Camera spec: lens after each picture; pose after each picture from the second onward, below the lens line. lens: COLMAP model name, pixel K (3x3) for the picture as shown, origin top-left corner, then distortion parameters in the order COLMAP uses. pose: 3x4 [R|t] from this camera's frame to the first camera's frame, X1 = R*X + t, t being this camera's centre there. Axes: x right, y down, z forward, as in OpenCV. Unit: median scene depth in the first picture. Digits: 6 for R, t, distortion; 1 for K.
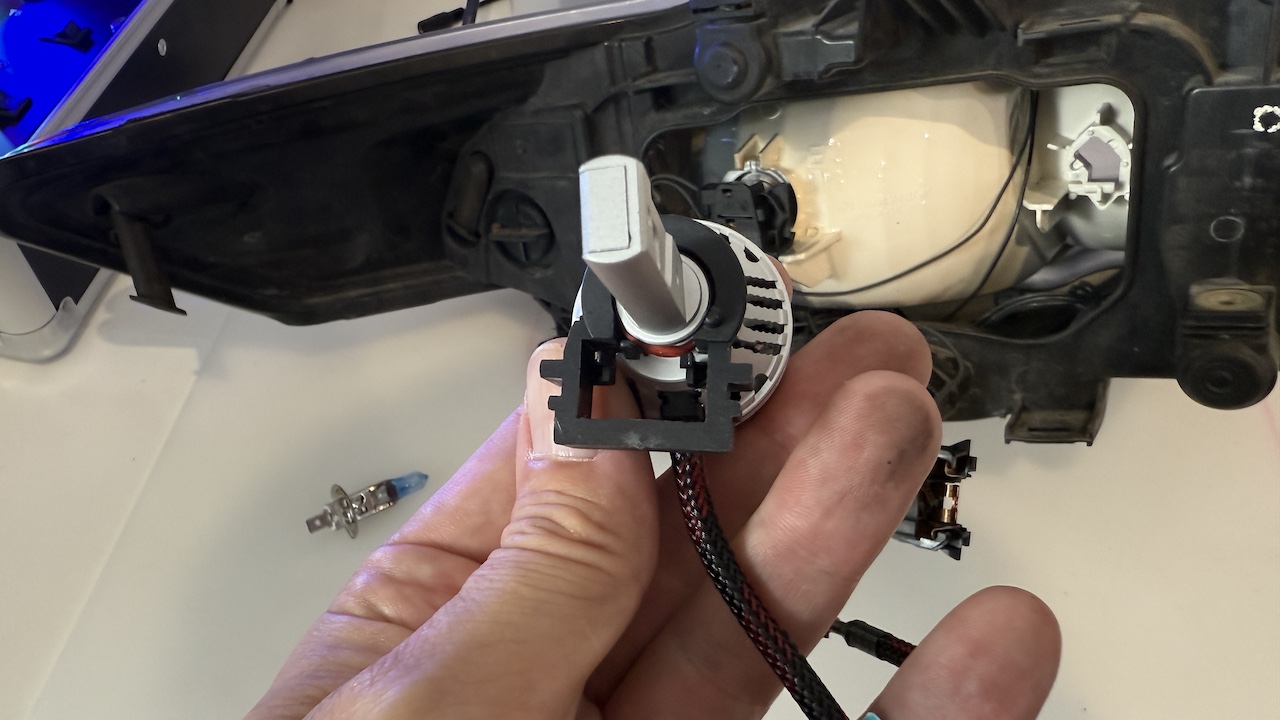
lens RADIAL K [[896.5, 0, 570.1], [0, 896.5, 359.3], [0, 0, 1]] dist [-0.000881, -0.002751]
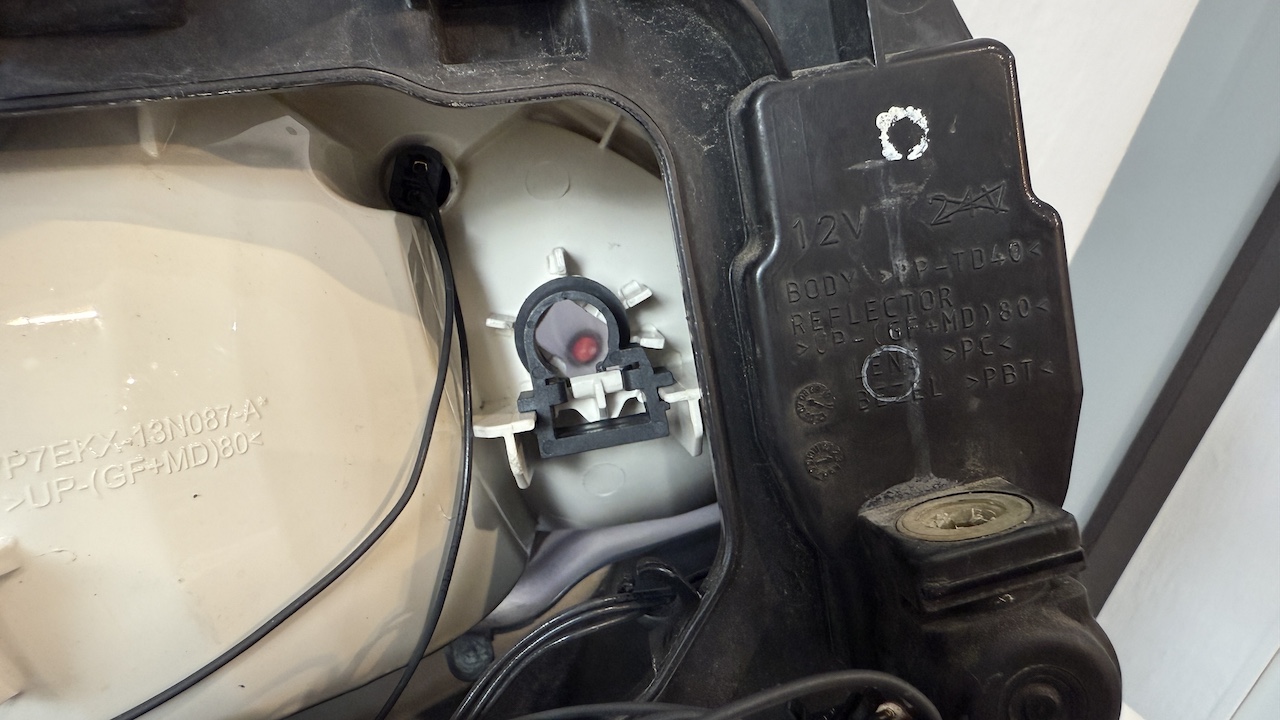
lens RADIAL K [[913.2, 0, 581.3], [0, 913.2, 355.7], [0, 0, 1]] dist [-0.003701, -0.001839]
pose [[0.786396, -0.029643, 0.617011, 0.303657], [0.288389, 0.900931, -0.324276, -0.044704], [-0.546272, 0.432948, 0.717037, 0.723555]]
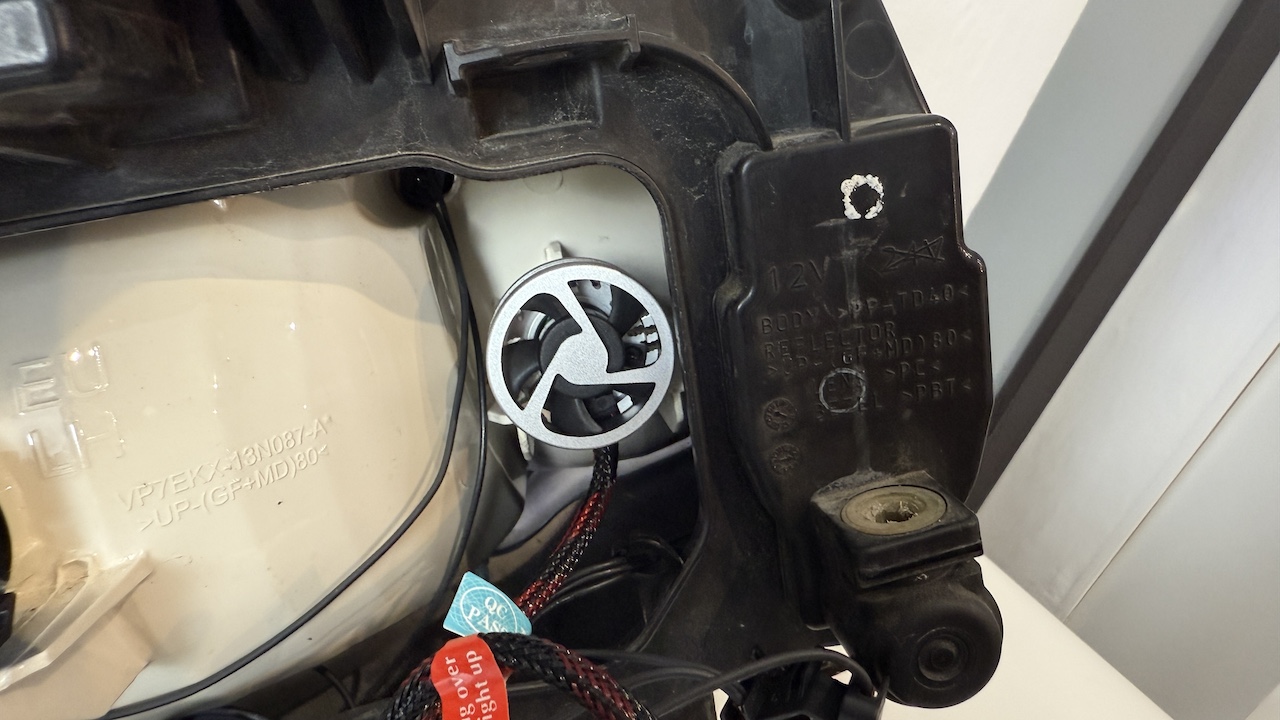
lens RADIAL K [[913.2, 0, 581.3], [0, 913.2, 355.7], [0, 0, 1]] dist [-0.003701, -0.001839]
pose [[0.746800, -0.120232, 0.654090, 0.220750], [0.300828, 0.938221, -0.171007, -0.114064], [-0.593121, 0.324476, 0.736833, 0.643144]]
